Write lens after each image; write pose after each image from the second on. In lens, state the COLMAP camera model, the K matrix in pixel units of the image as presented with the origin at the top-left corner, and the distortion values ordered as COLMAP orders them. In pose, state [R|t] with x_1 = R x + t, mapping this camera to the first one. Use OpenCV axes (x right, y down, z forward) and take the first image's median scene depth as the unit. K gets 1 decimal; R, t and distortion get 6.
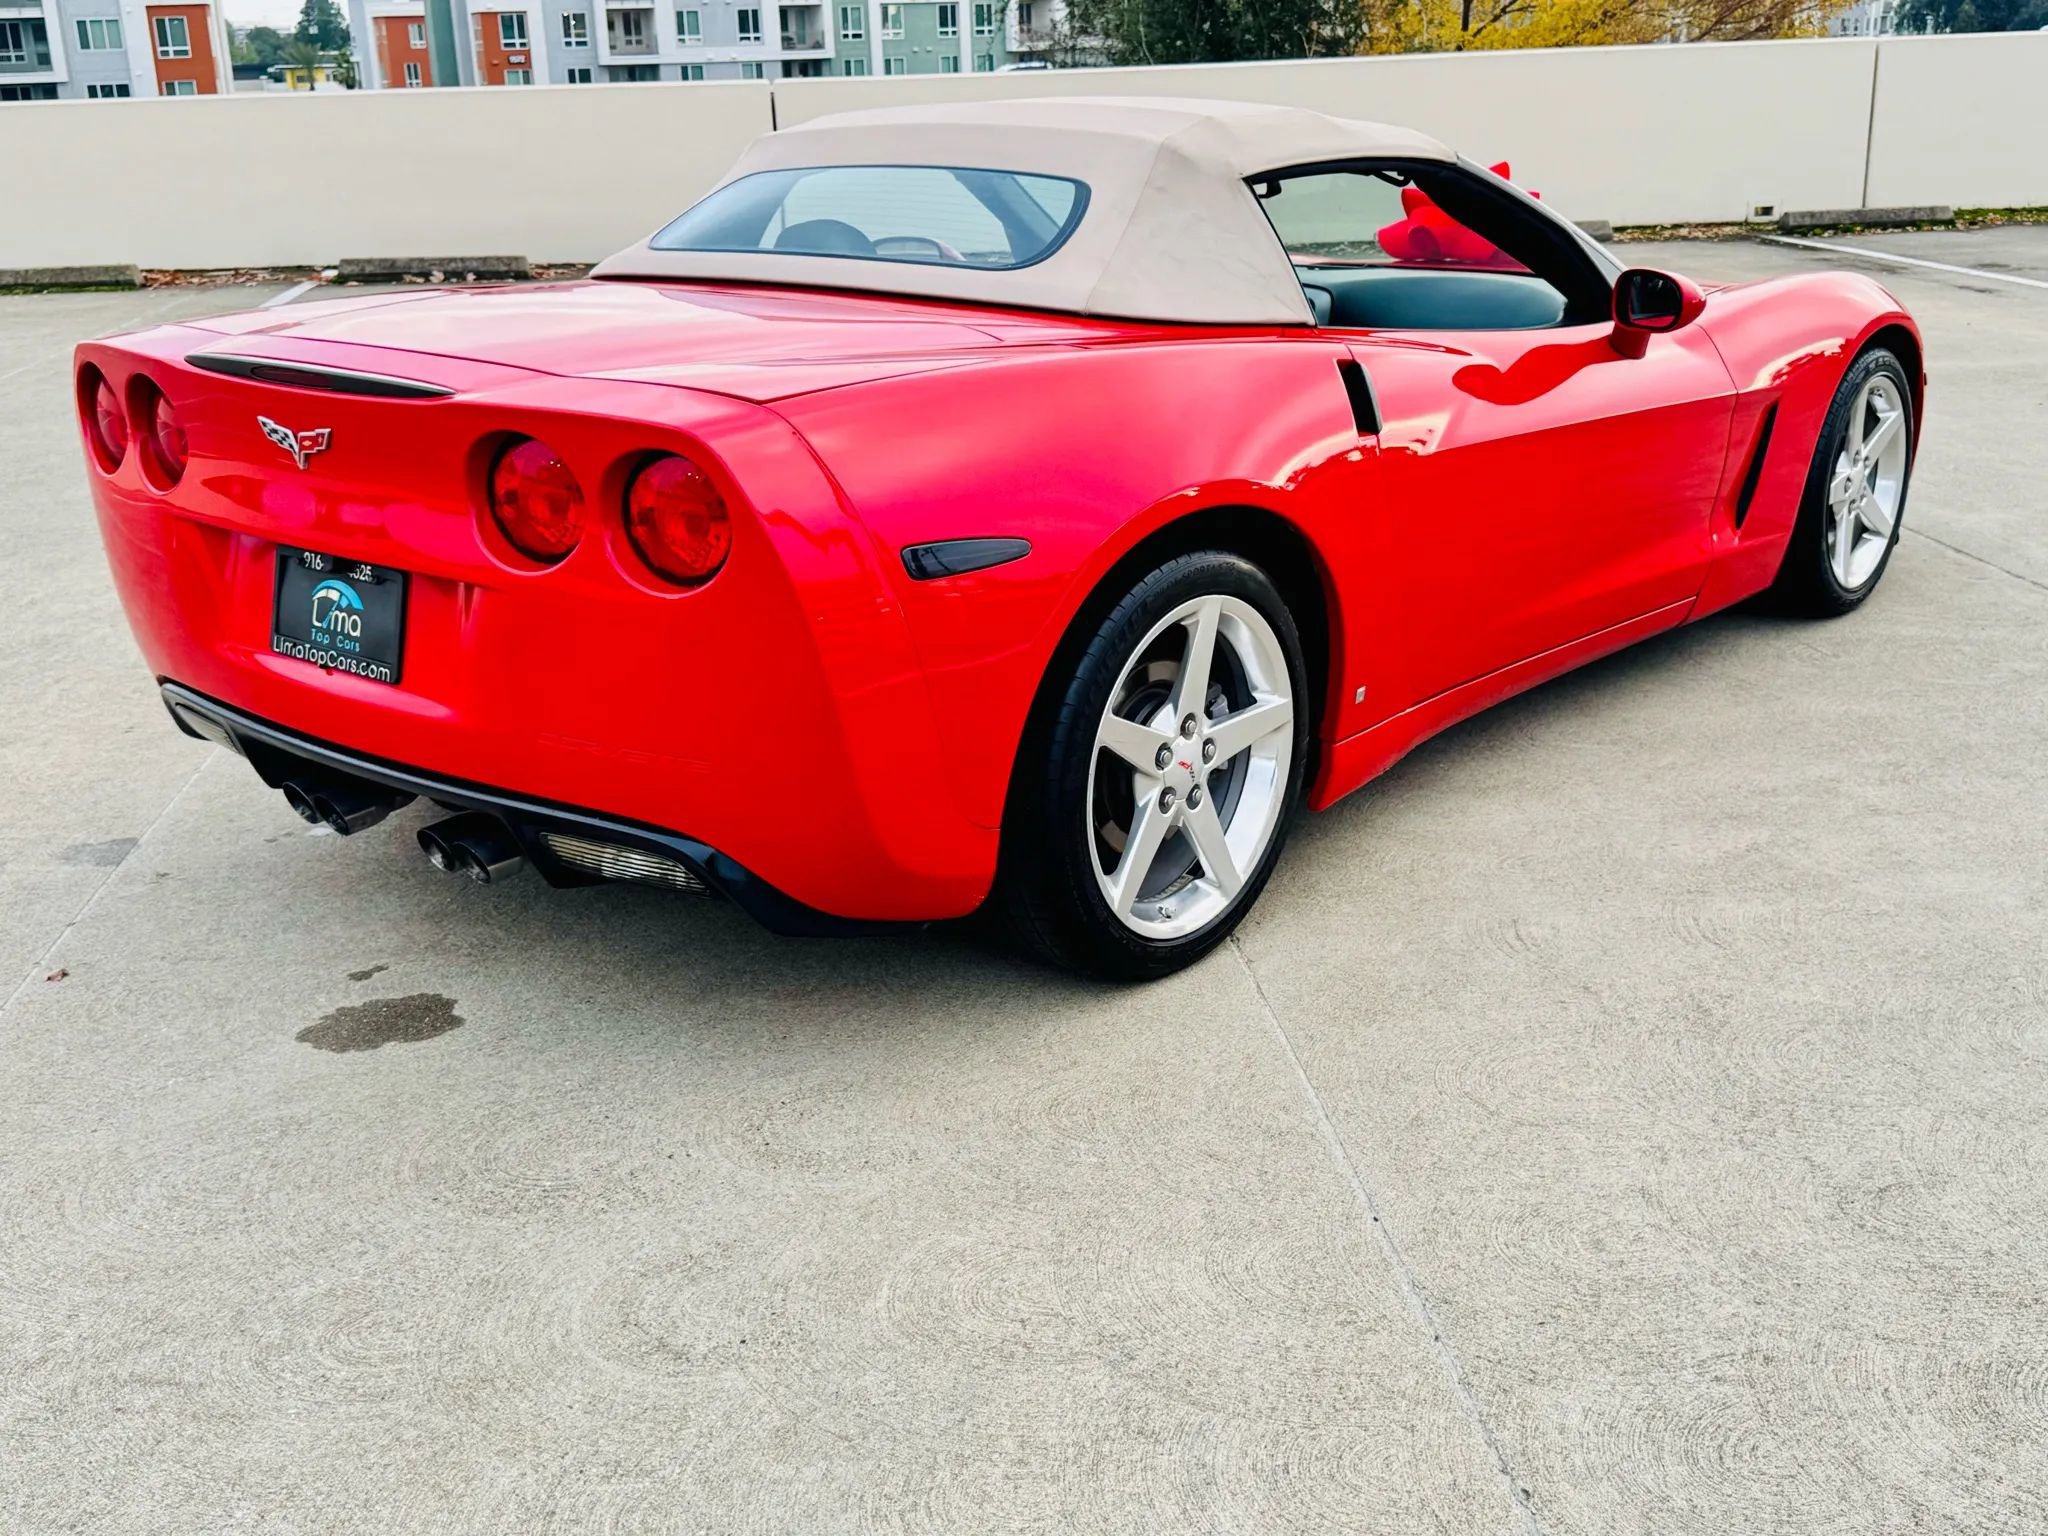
lens RADIAL K [[2117.0, 0, 1027.3], [0, 2117.0, 749.4], [0, 0, 1]] dist [0.202502, -0.482601]
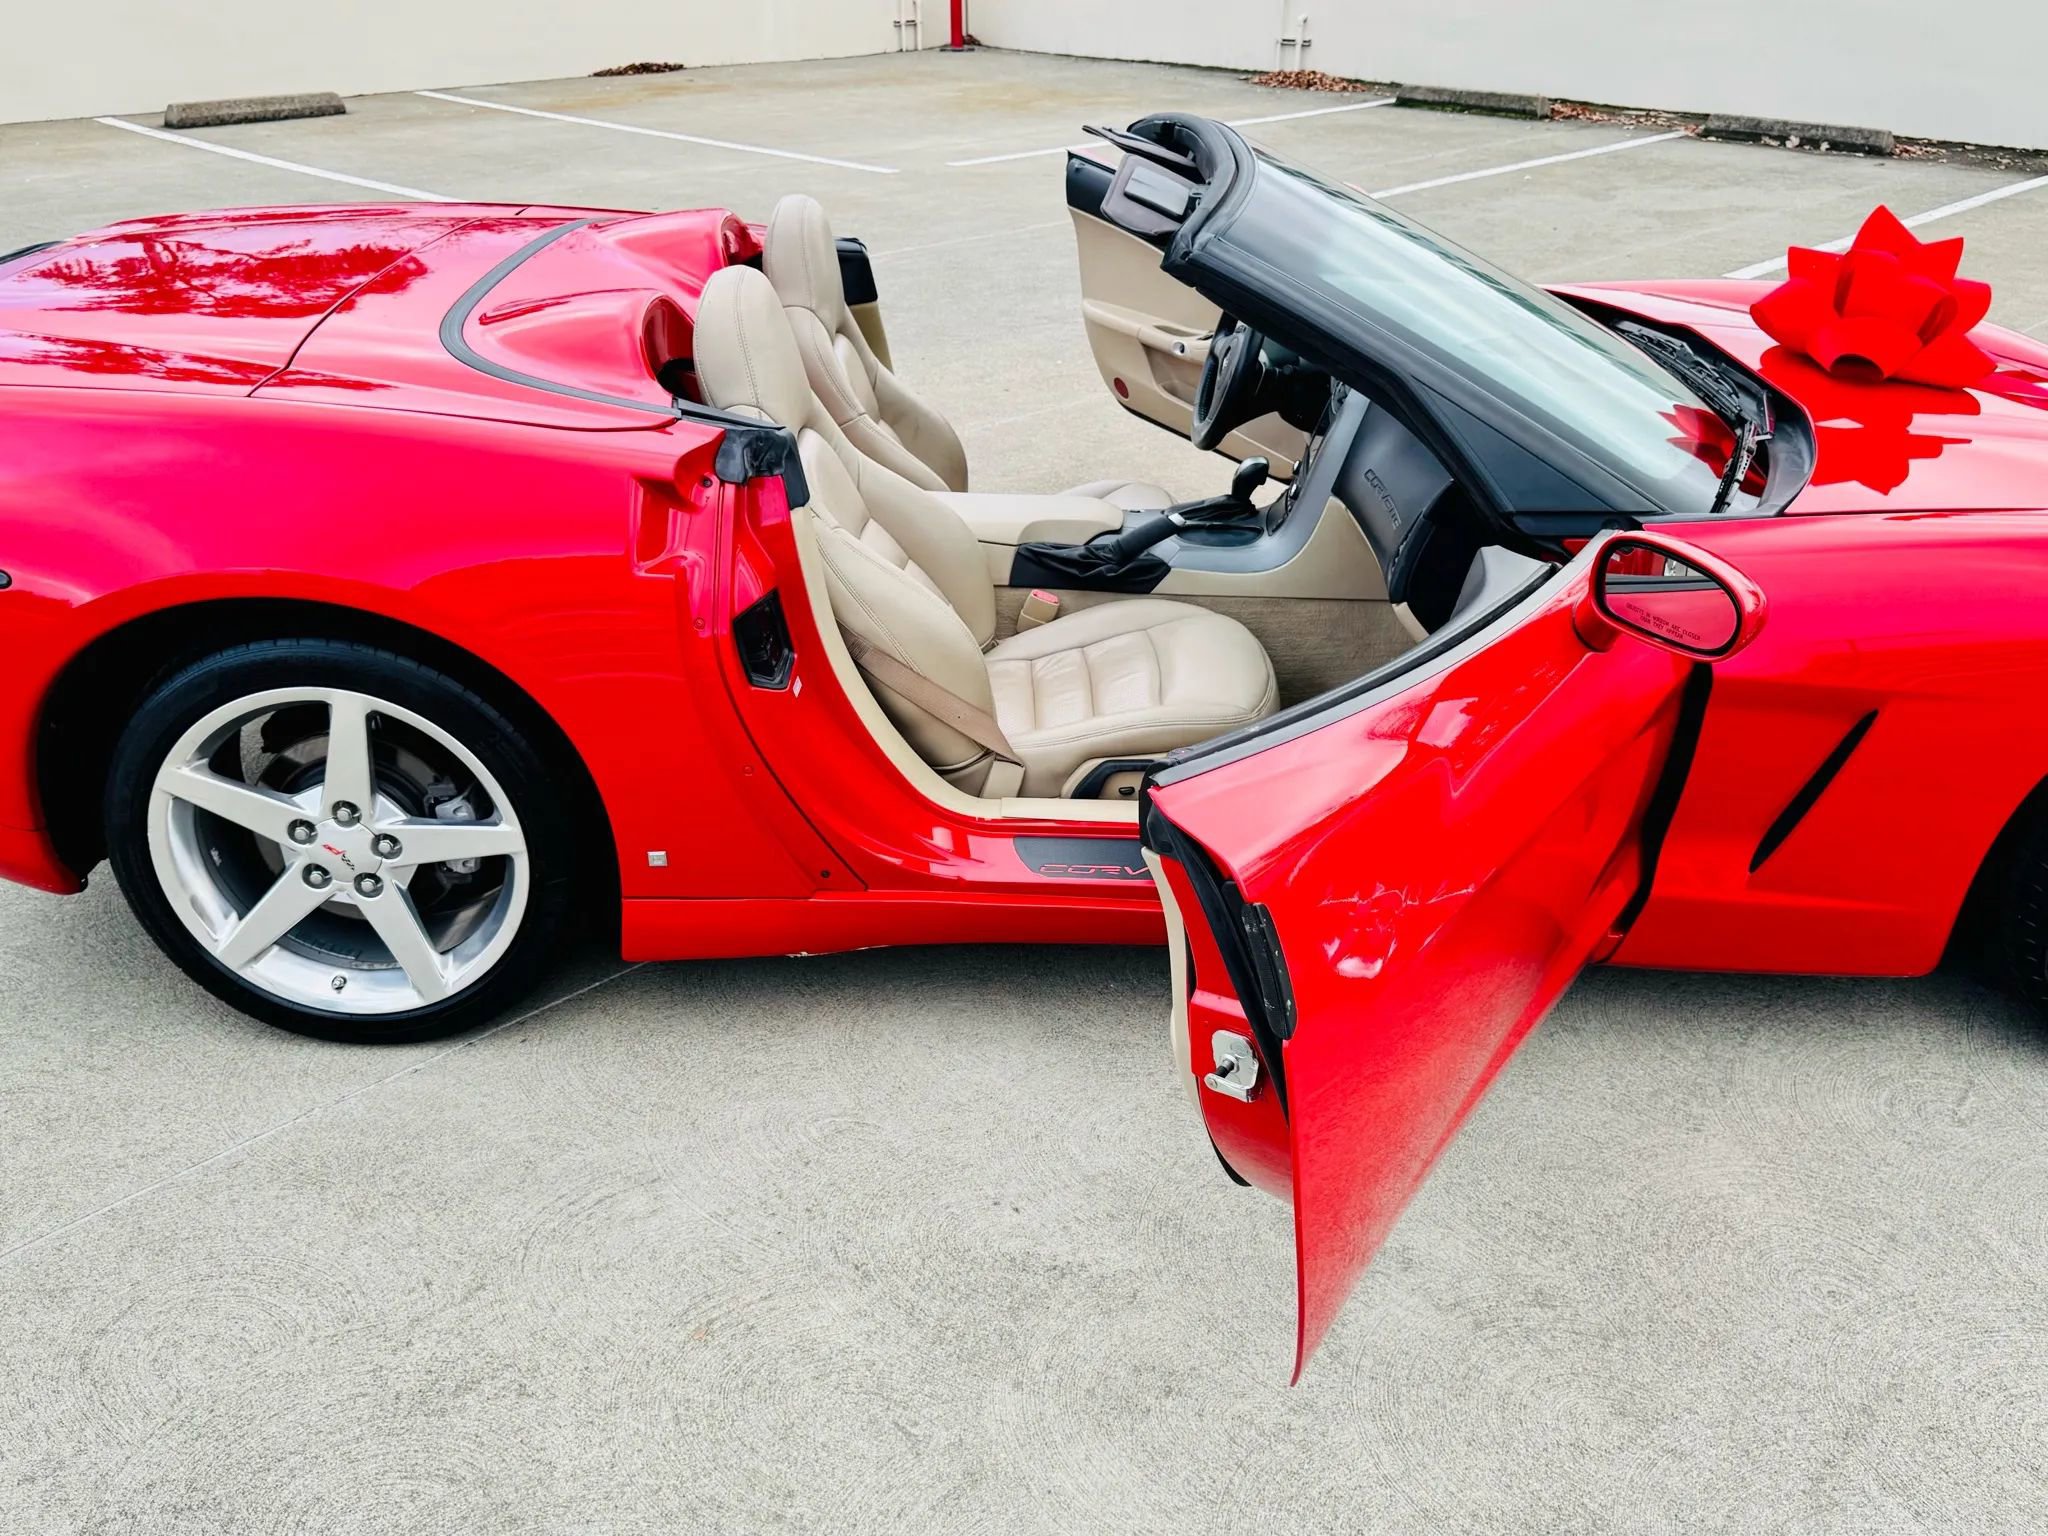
lens RADIAL K [[1791.9, 0, 1024.0], [0, 1791.9, 768.0], [0, 0, 1]] dist [0.014576, 0.004112]
pose [[0.645297, 0.371080, -0.667751, 0.774942], [-0.264935, 0.928556, 0.259988, -0.309044], [0.716520, 0.009141, 0.697507, 0.647690]]
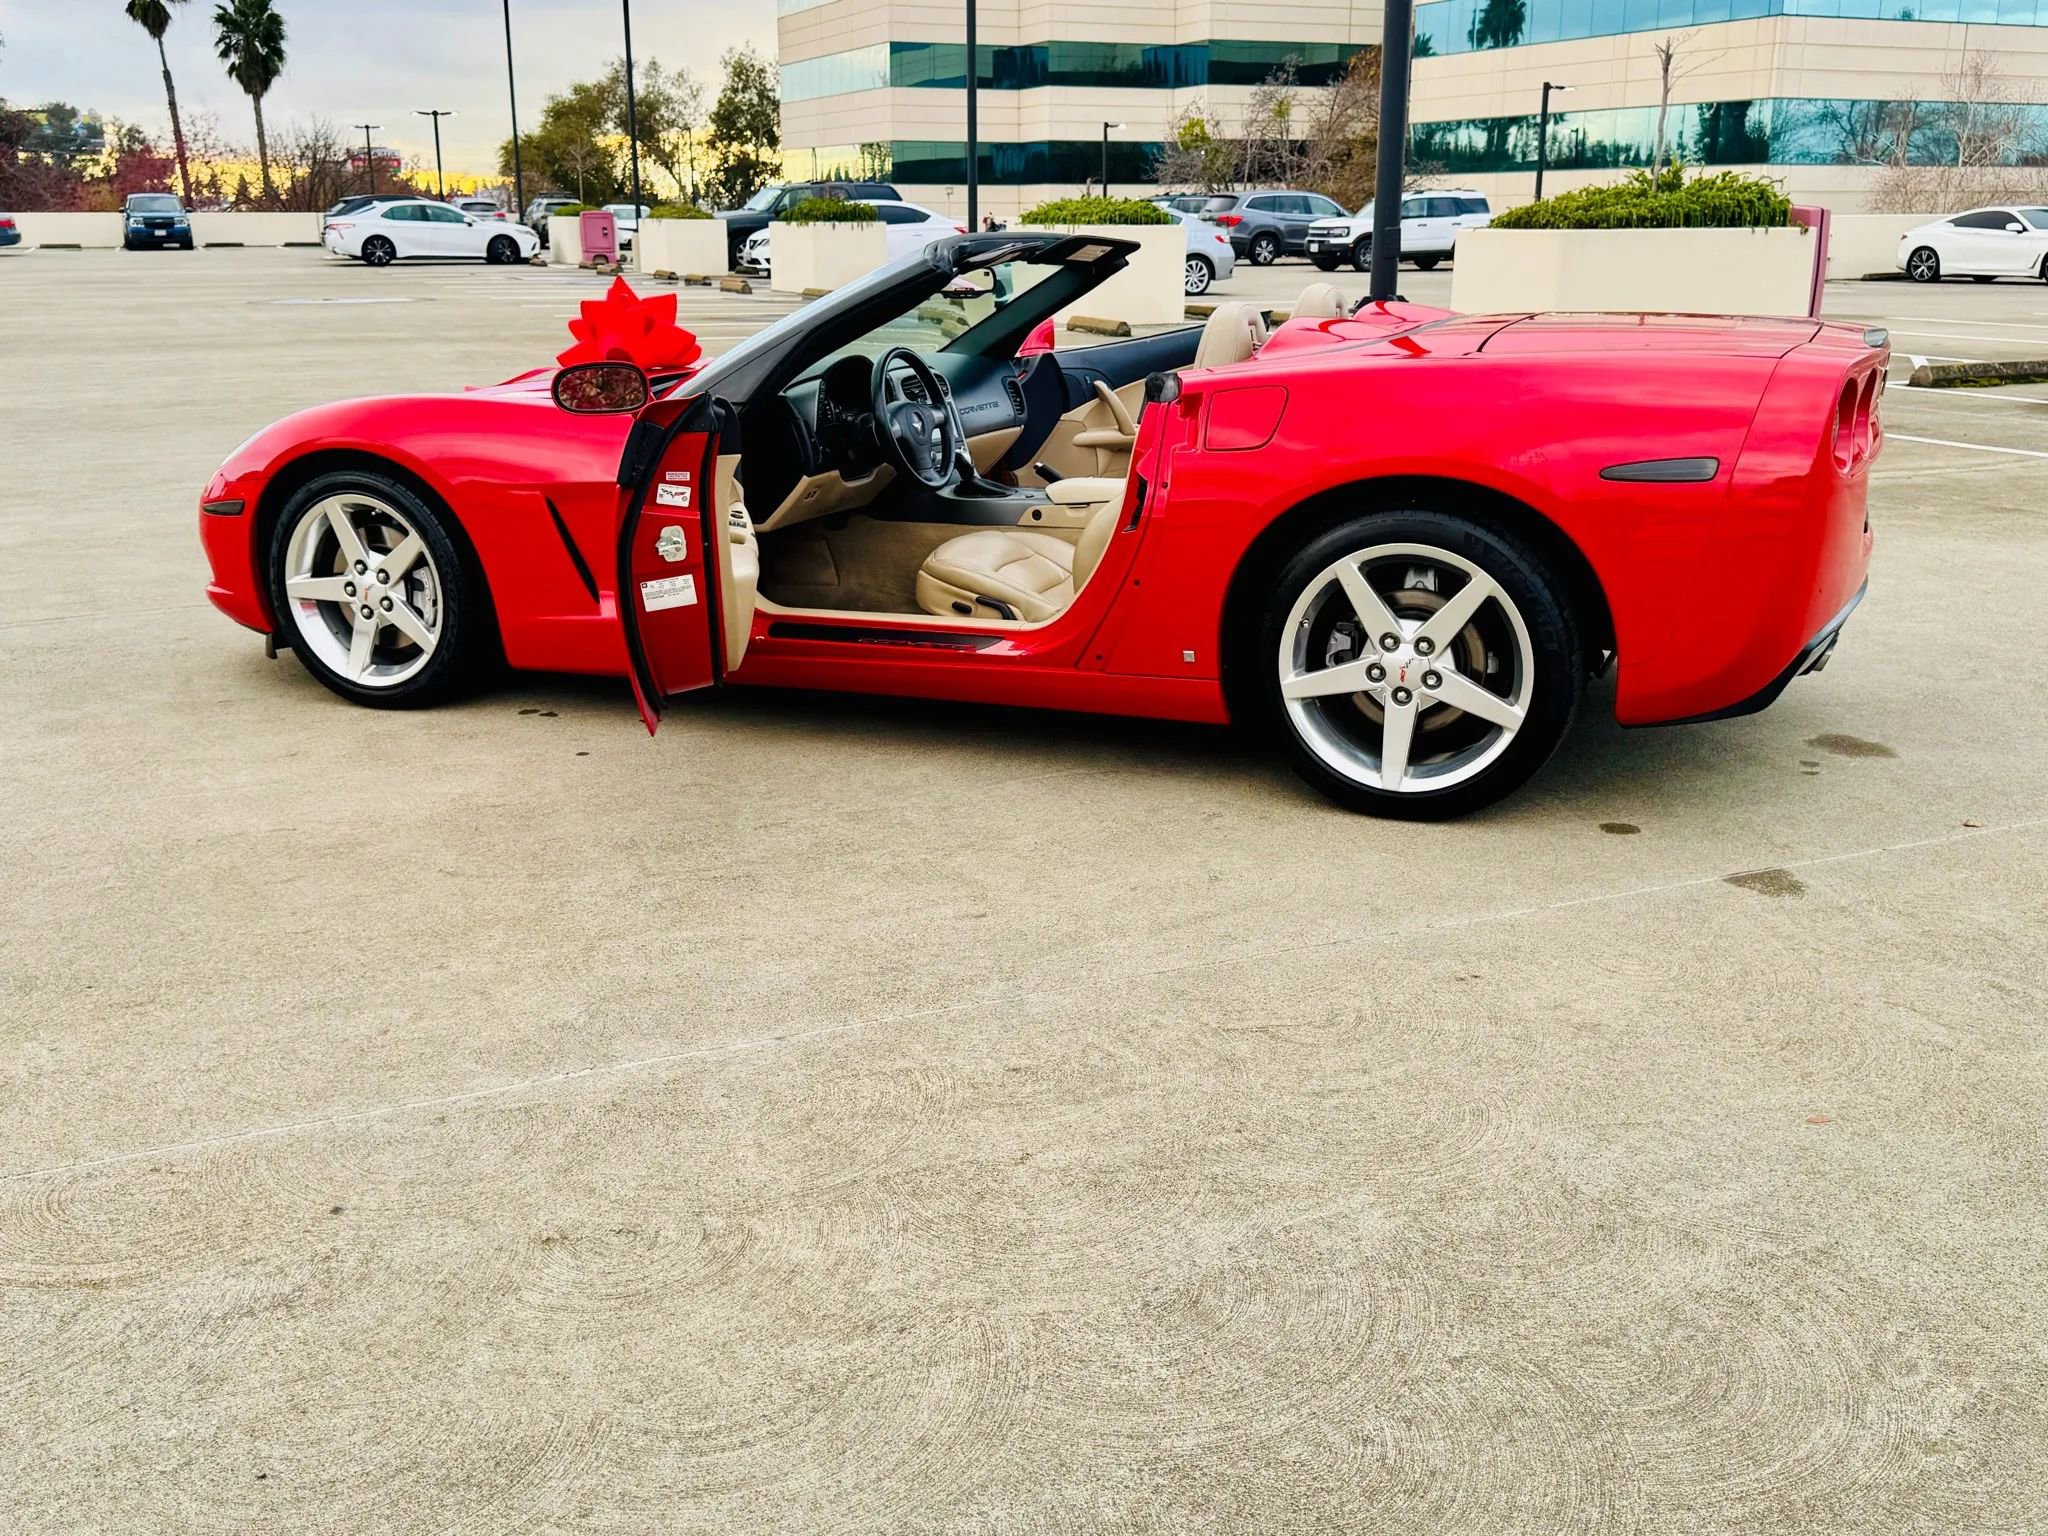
lens RADIAL K [[1921.9, 0, 1024.0], [0, 1921.9, 768.0], [0, 0, 1]] dist [0.159689, -0.317063]
pose [[-0.290889, -0.234540, 0.927564, -1.444150], [0.313904, 0.892426, 0.324098, -0.513459], [-0.903796, 0.385442, -0.185974, 1.794174]]
